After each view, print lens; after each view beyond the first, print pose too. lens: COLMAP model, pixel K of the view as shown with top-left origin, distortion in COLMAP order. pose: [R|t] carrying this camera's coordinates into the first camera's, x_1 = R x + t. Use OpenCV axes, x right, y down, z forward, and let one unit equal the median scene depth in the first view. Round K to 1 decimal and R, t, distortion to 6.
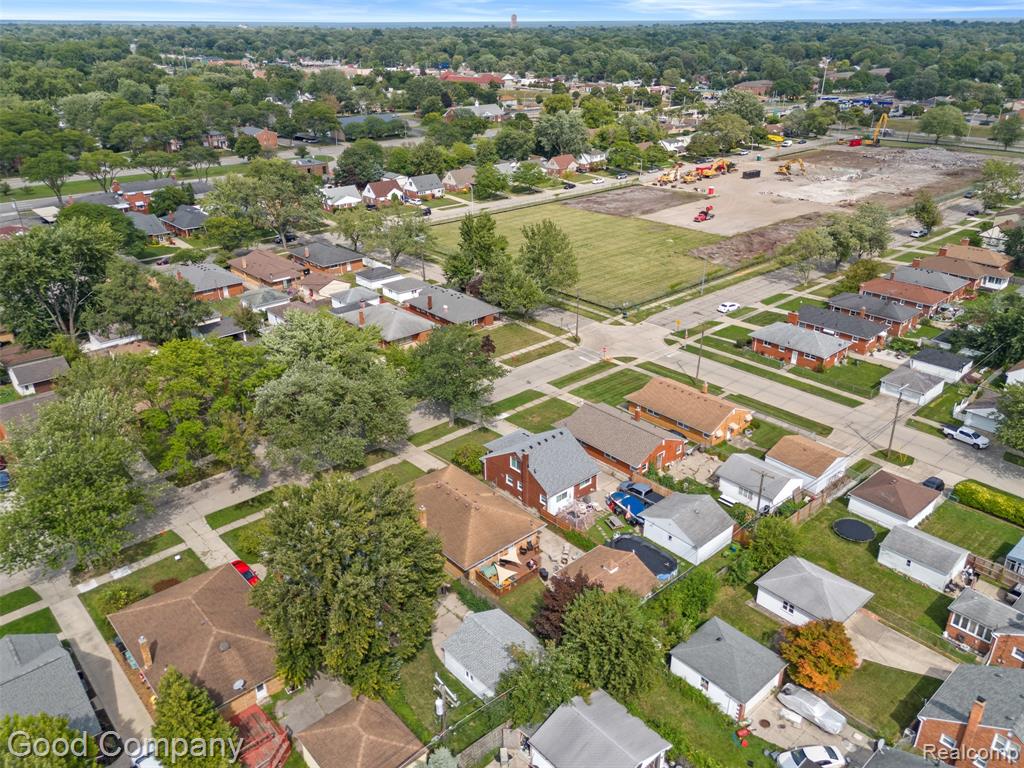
lens RADIAL K [[750.8, 0, 512.0], [0, 750.8, 384.0], [0, 0, 1]] dist [0.065426, -0.060042]
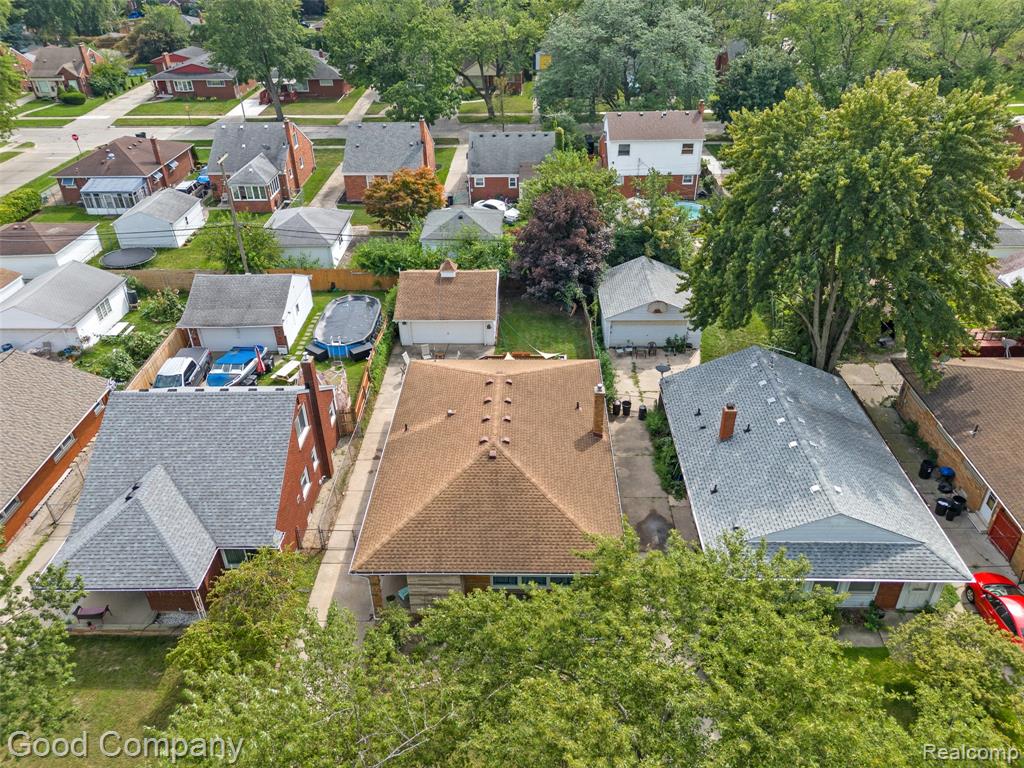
lens RADIAL K [[750.8, 0, 512.0], [0, 750.8, 384.0], [0, 0, 1]] dist [0.065426, -0.060042]
pose [[-0.725927, -0.357469, 0.587576, -0.211986], [0.304545, 0.598931, 0.740631, -0.117388], [-0.616670, 0.716587, -0.325915, 0.693827]]
